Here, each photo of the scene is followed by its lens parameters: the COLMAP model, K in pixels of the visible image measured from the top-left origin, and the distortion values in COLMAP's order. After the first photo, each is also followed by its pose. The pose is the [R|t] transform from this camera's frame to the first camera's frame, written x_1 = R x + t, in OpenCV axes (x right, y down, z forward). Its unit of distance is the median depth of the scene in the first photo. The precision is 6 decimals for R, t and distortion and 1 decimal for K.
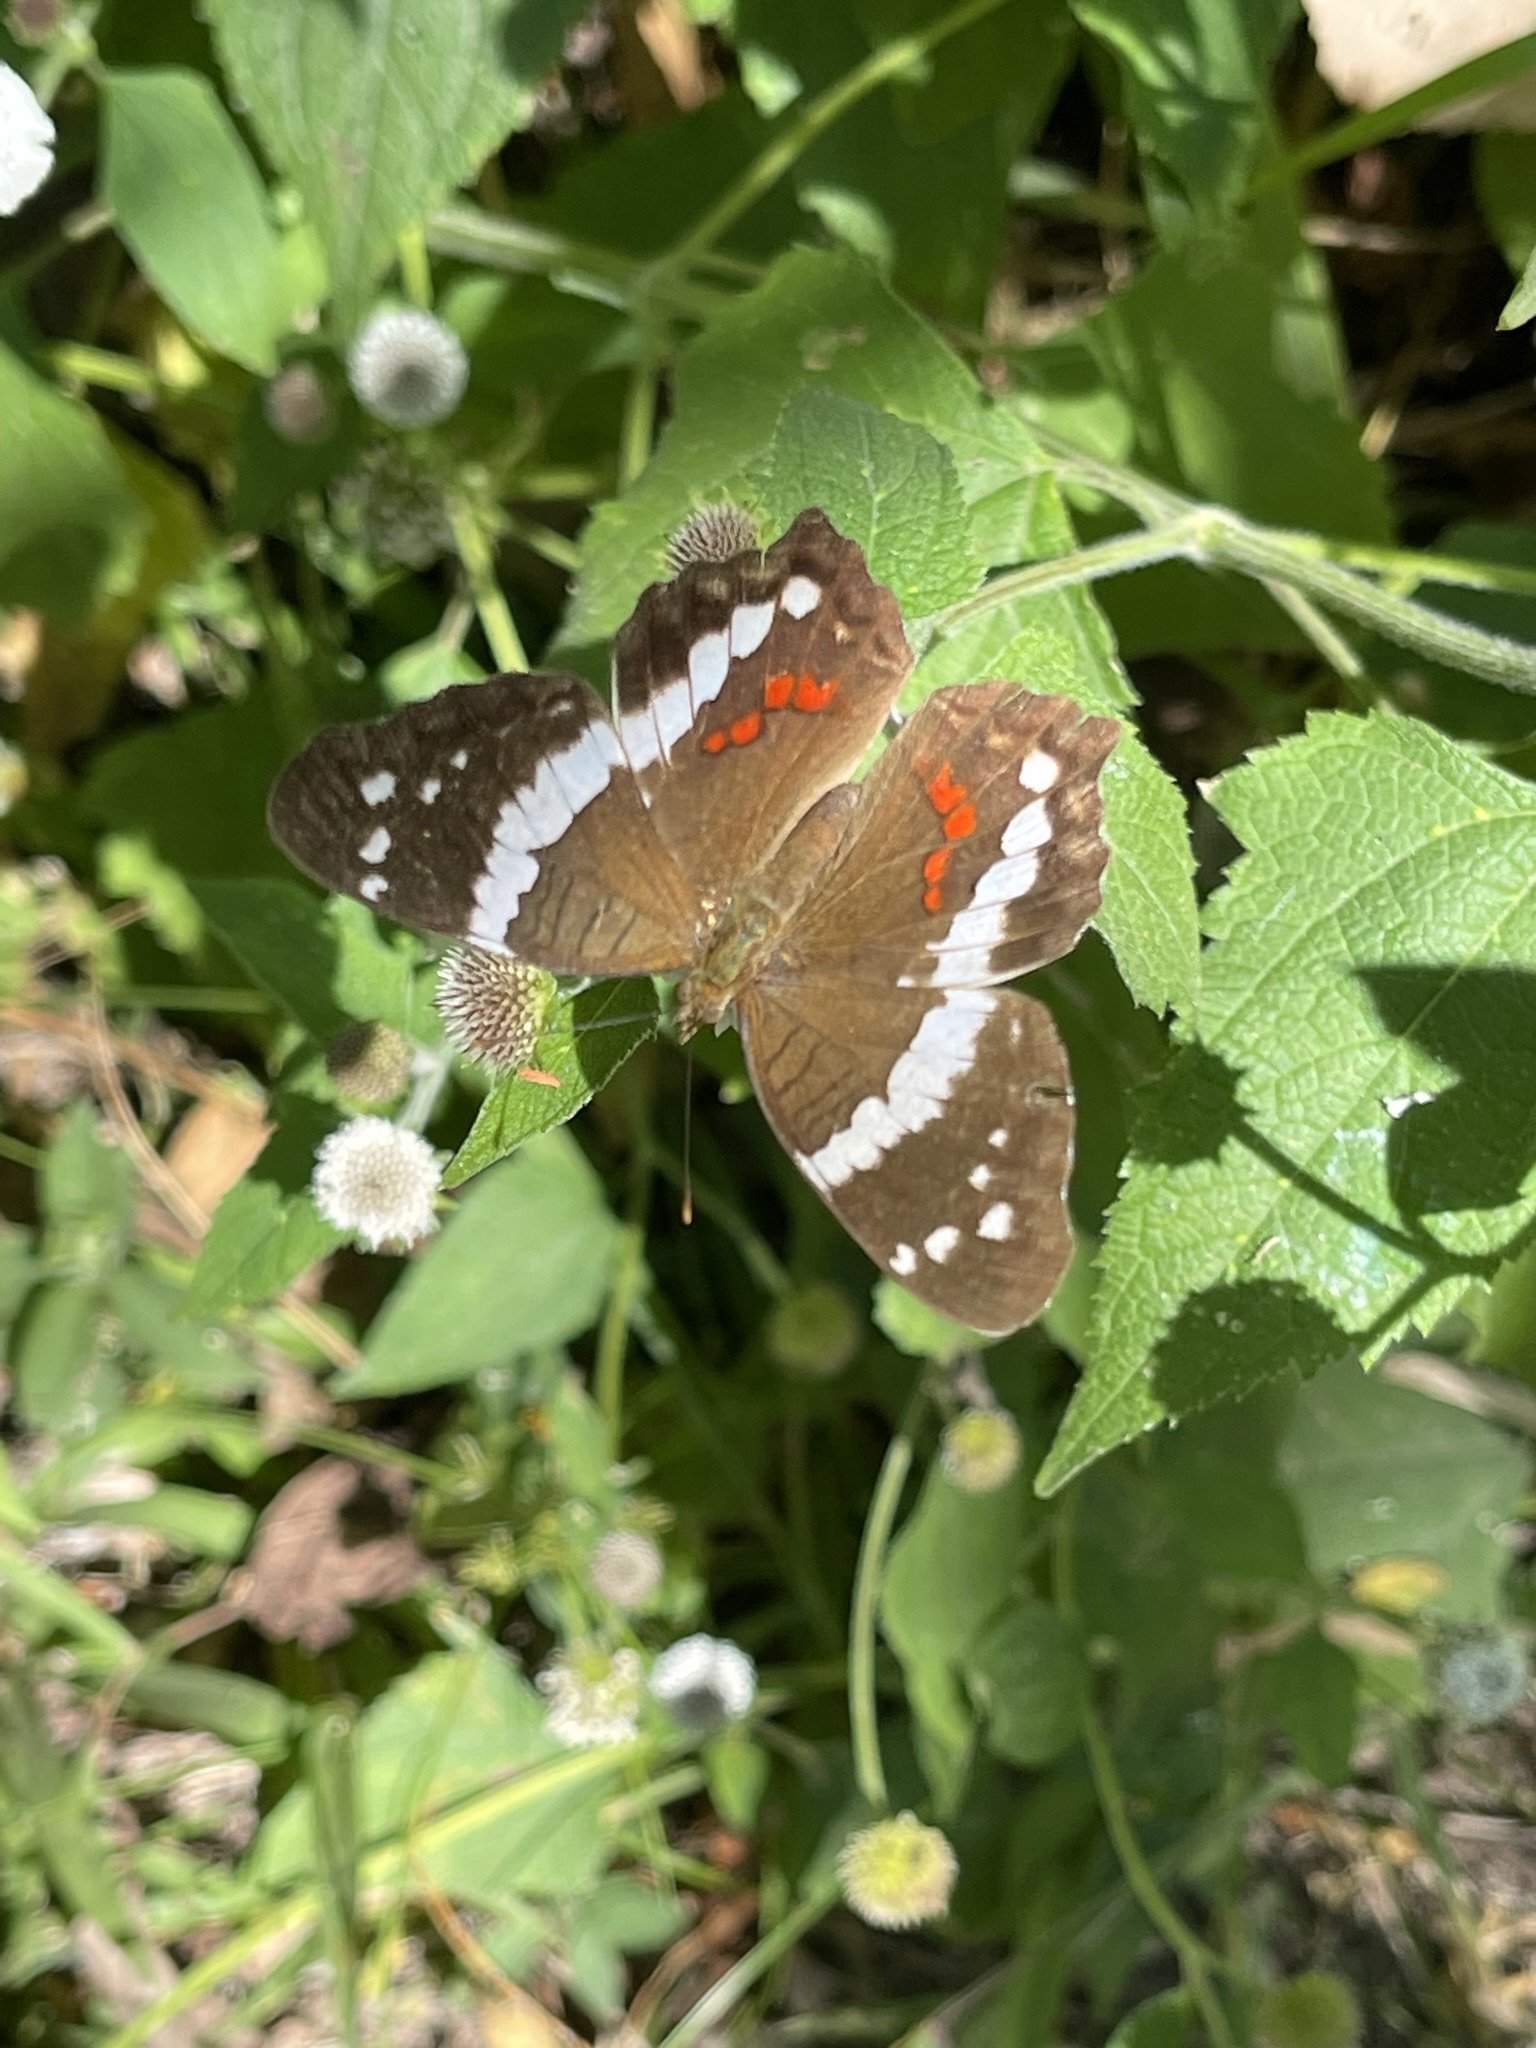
lens RADIAL K [[3845.2, 0, 768.0], [0, 3845.2, 1024.0], [0, 0, 1]] dist [-0.010588, -0.074539]
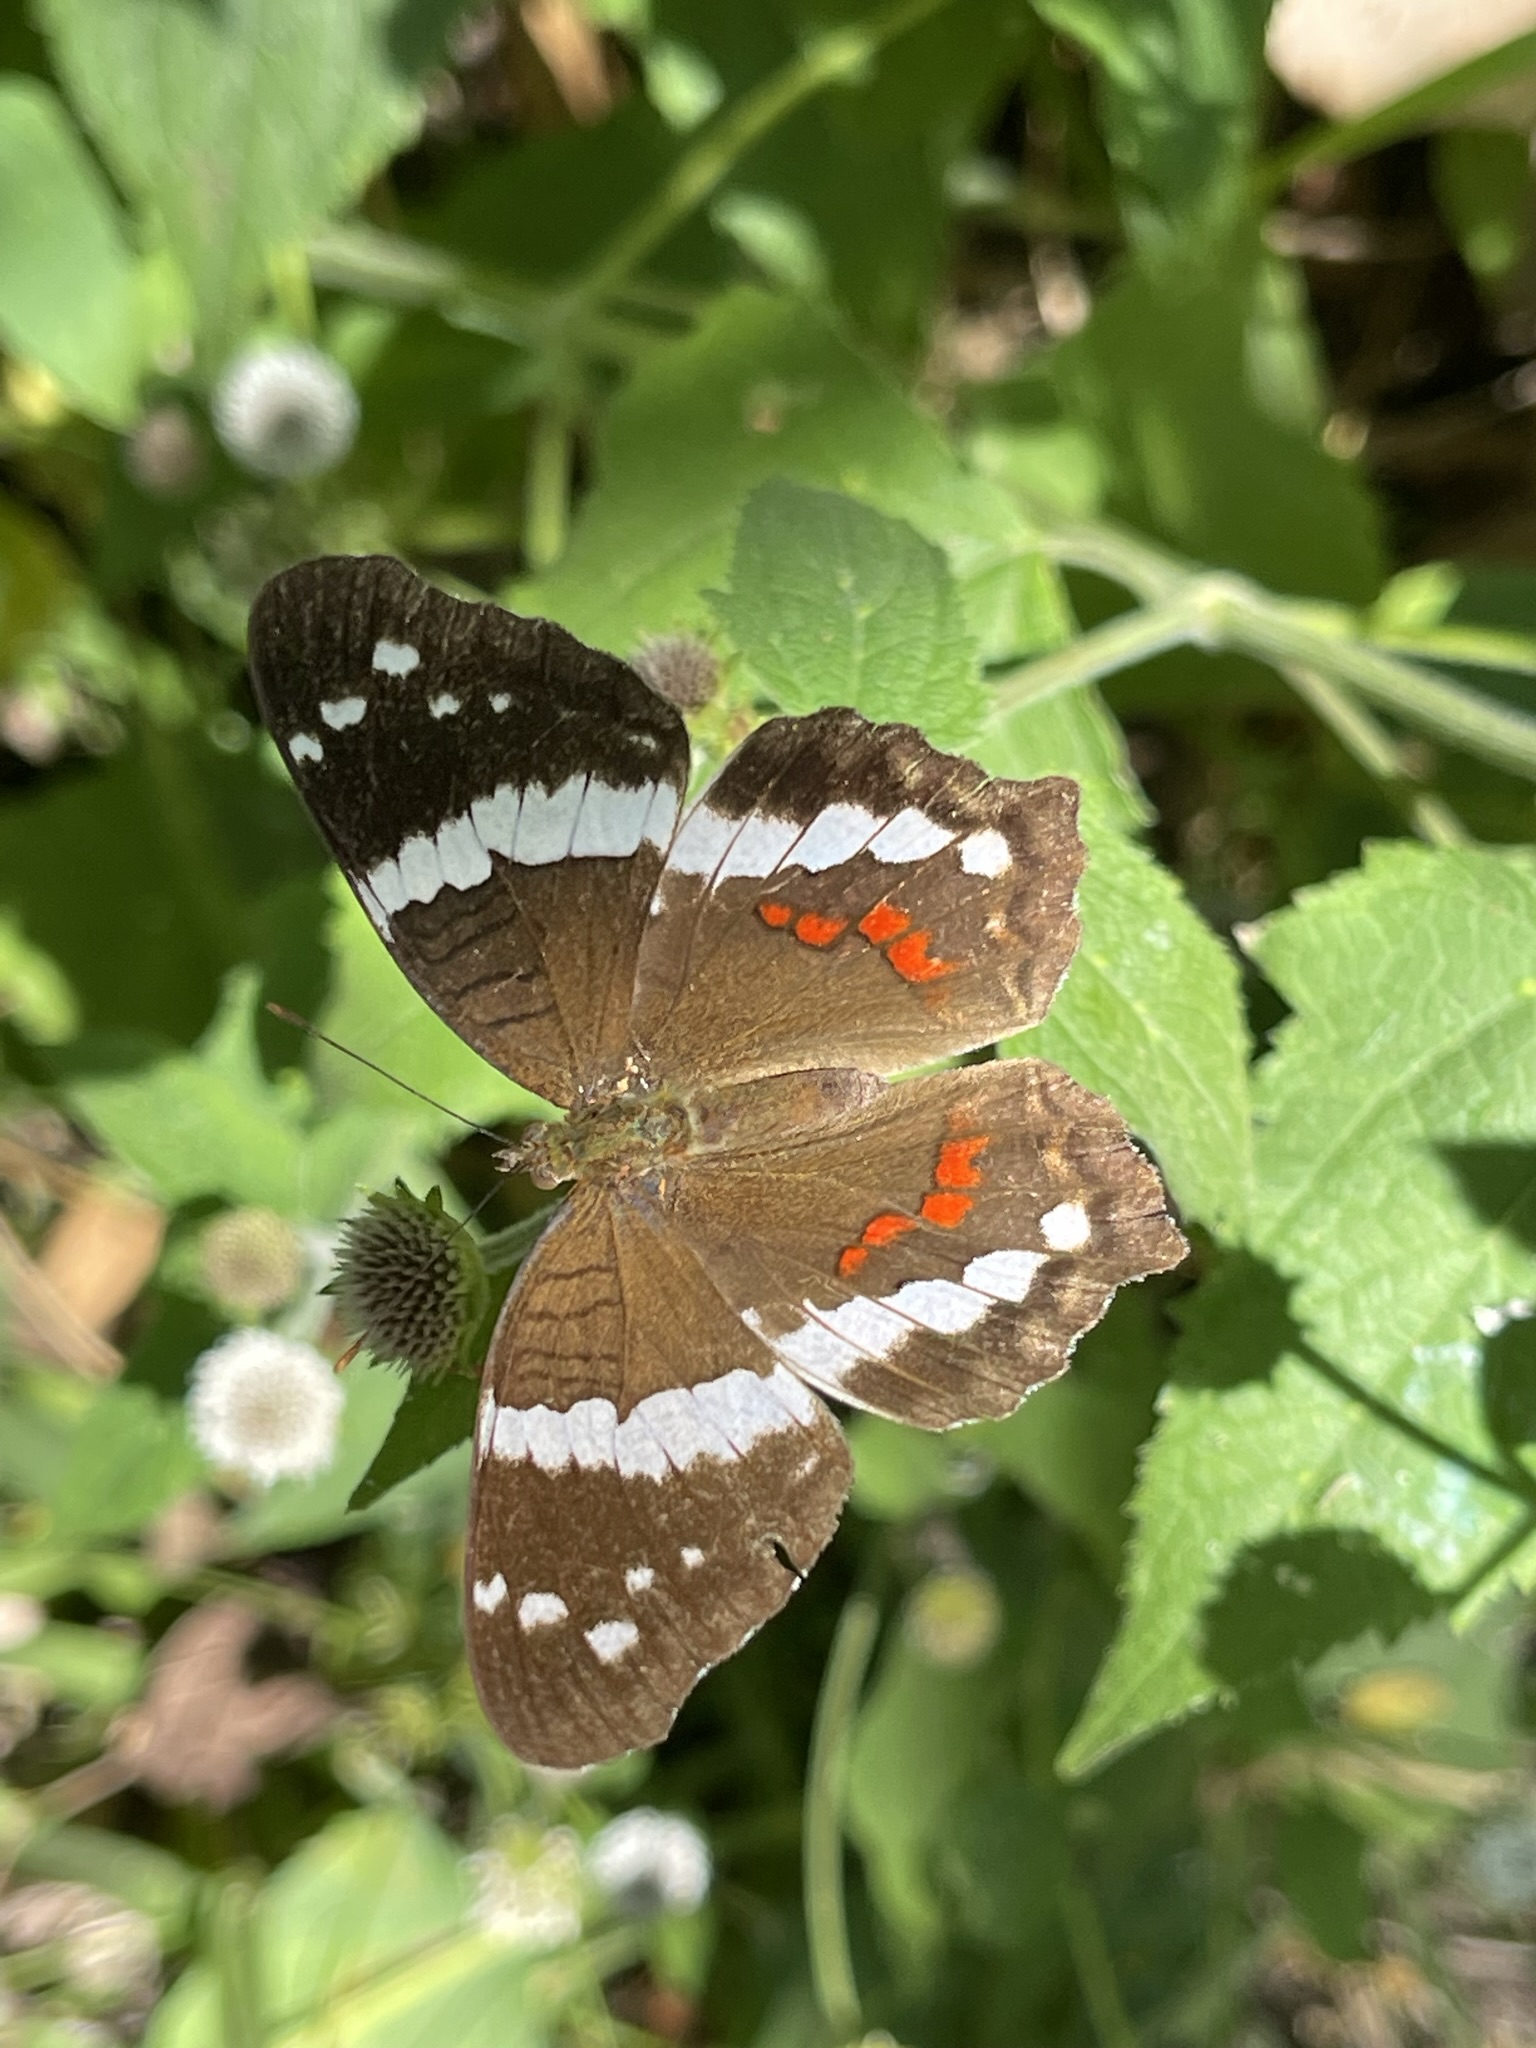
lens RADIAL K [[3815.7, 0, 843.1], [0, 3815.7, 1023.5], [0, 0, 1]] dist [0.349852, -3.231637]
pose [[0.998804, -0.020577, 0.044343, -0.010625], [0.020412, 0.999783, 0.004173, -0.042554], [-0.044419, -0.003263, 0.999008, 0.147843]]
